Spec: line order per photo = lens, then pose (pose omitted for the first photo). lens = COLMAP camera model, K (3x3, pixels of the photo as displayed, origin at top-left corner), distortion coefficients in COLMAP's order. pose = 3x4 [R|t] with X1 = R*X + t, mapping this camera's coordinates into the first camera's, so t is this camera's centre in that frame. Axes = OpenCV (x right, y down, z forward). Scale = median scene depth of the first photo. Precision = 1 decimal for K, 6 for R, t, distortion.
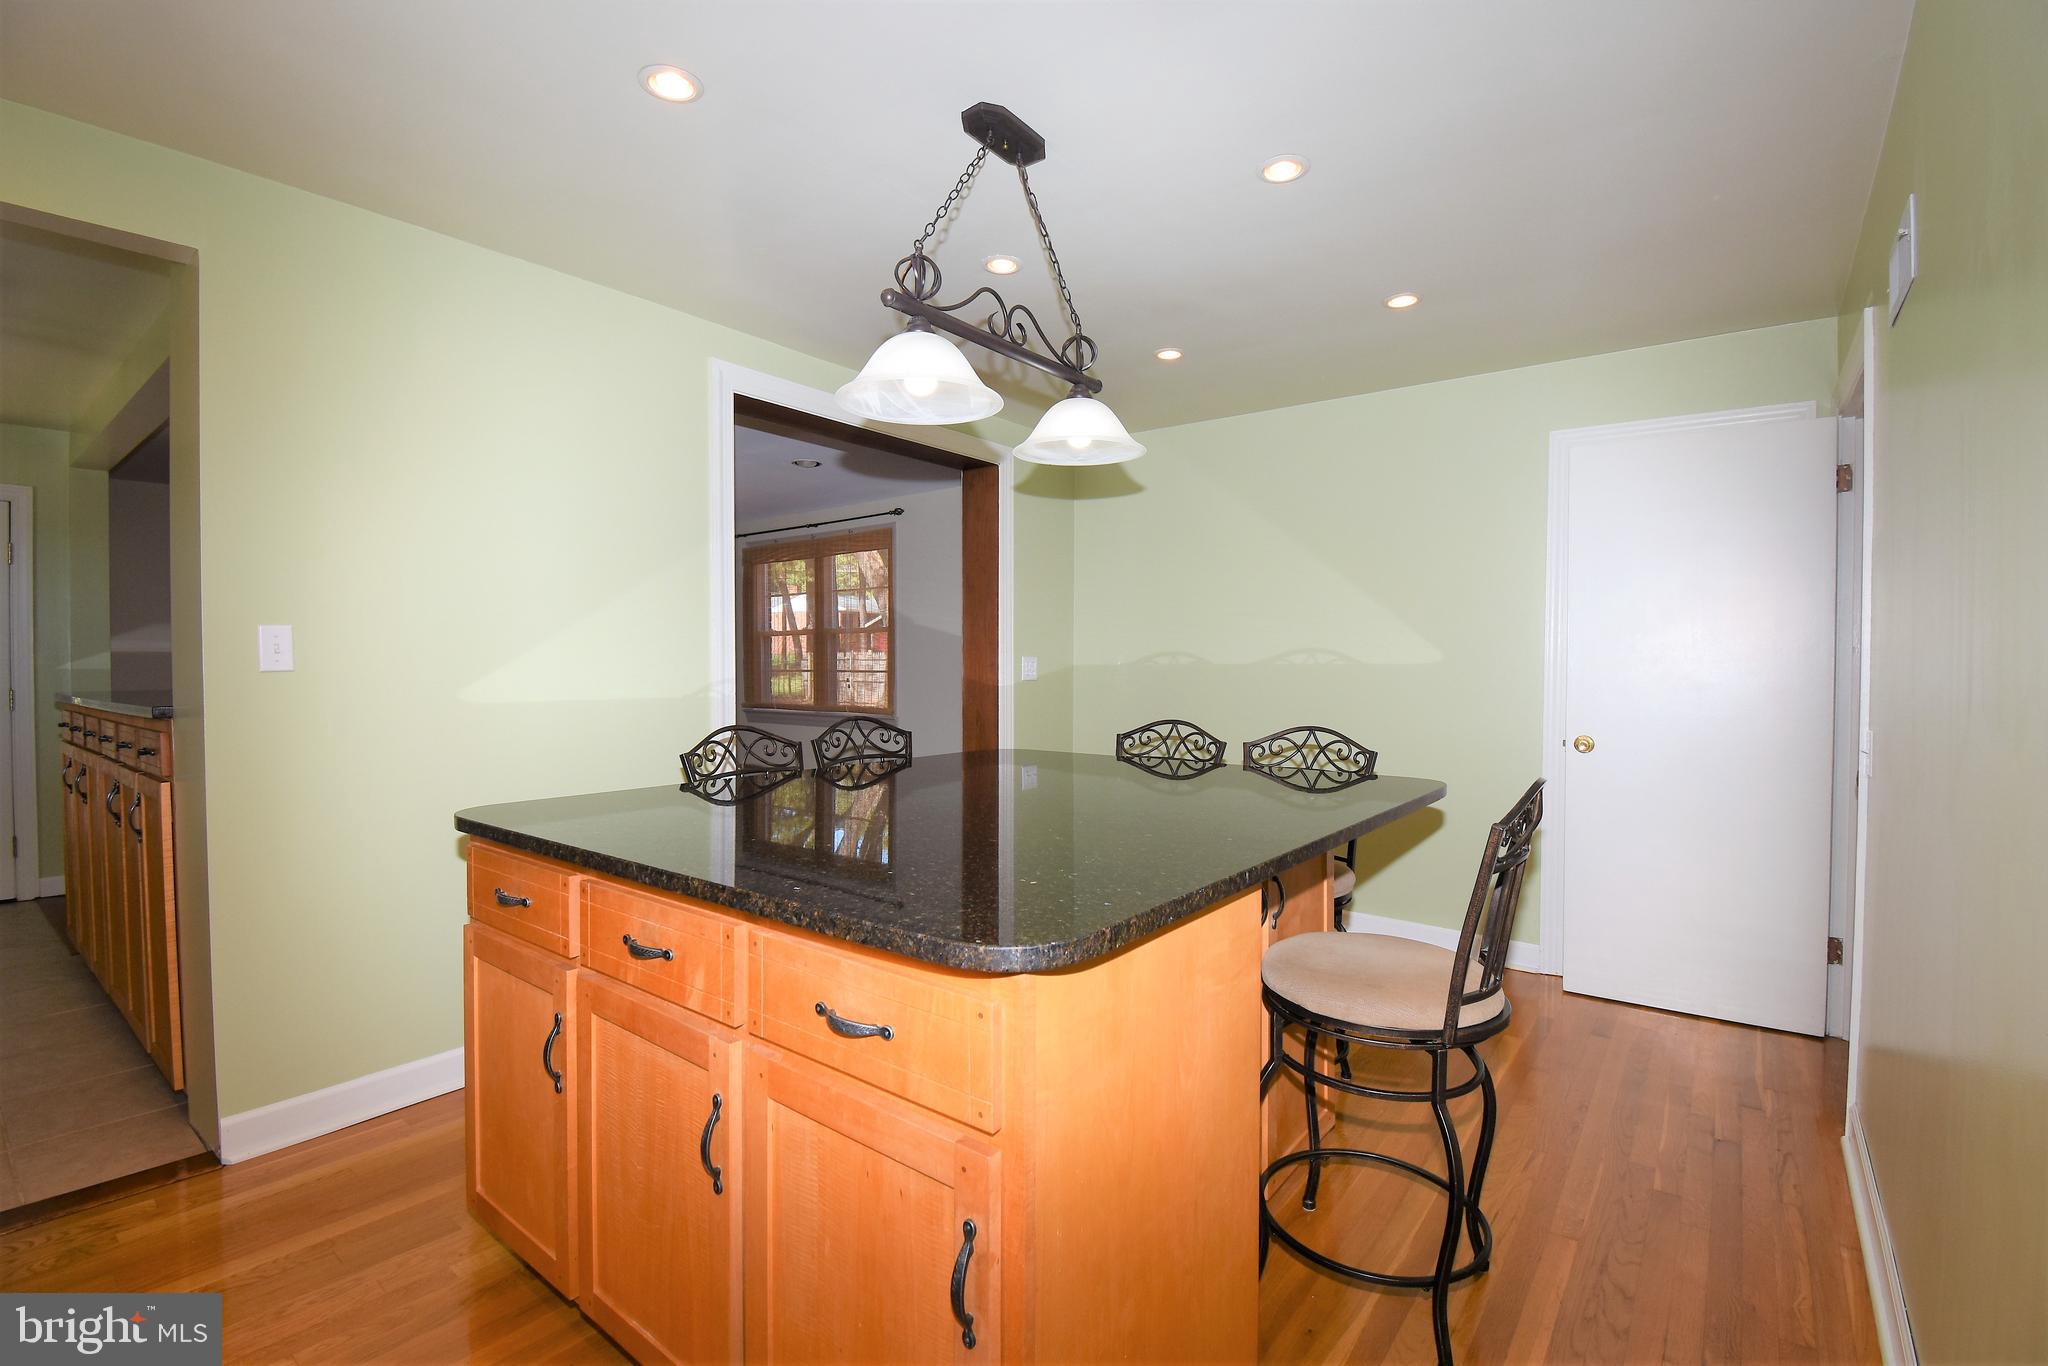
lens RADIAL K [[908.5, 0, 1030.9], [0, 908.5, 676.0], [0, 0, 1]] dist [0.017369, -0.023282]
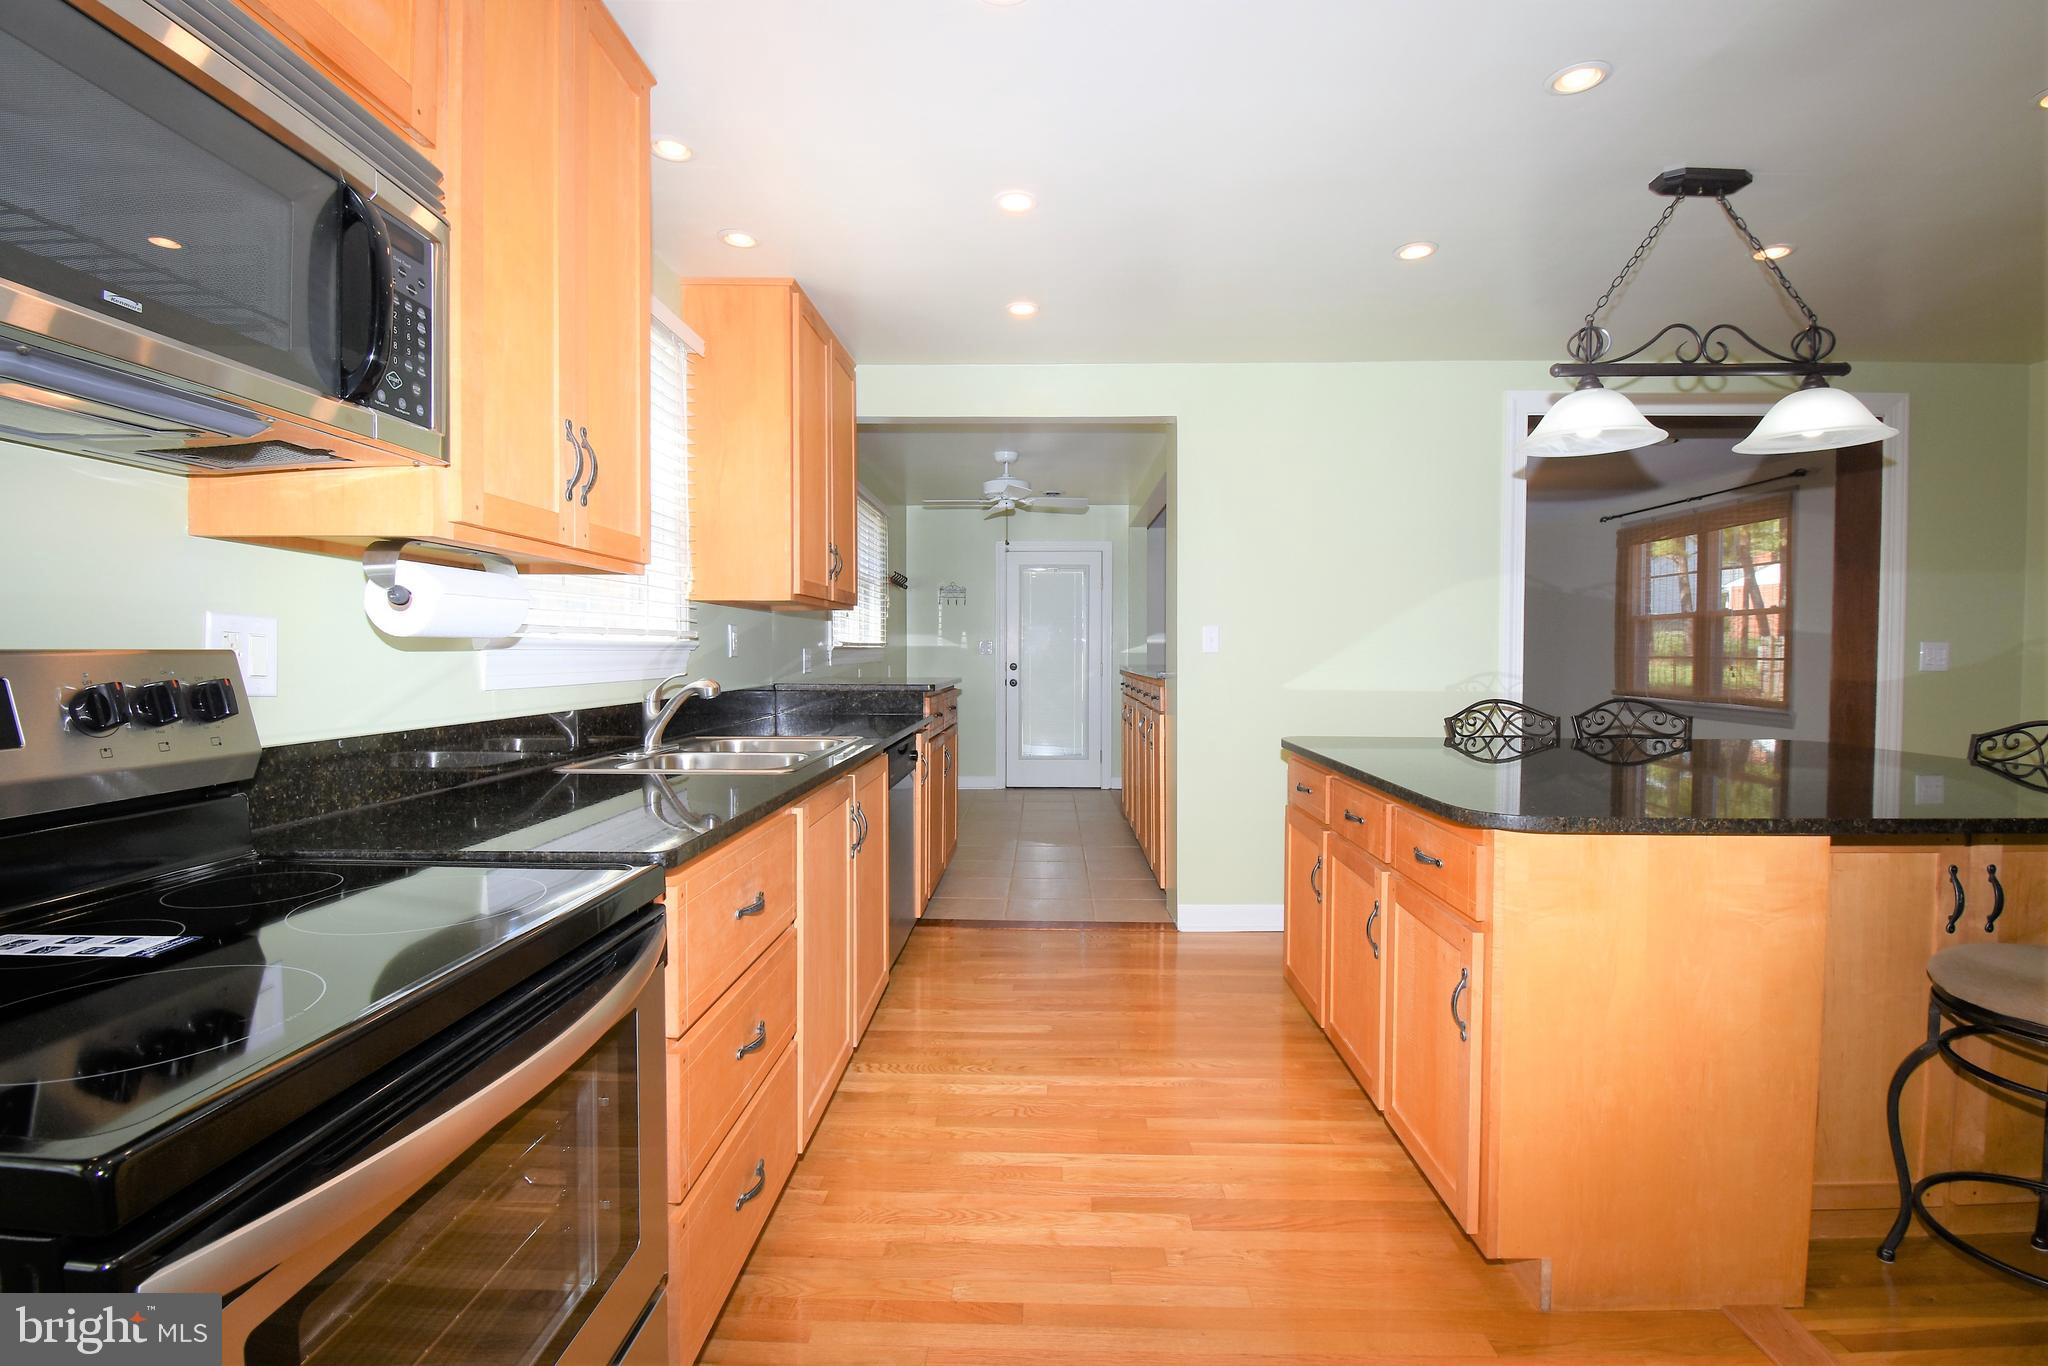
lens RADIAL K [[930.0, 0, 1027.5], [0, 930.0, 677.3], [0, 0, 1]] dist [0.011876, -0.022026]
pose [[0.596458, 0.027645, -0.802168, 0.303122], [-0.014133, 0.999613, 0.023941, 0.003167], [0.802520, -0.002942, 0.596618, -0.262199]]
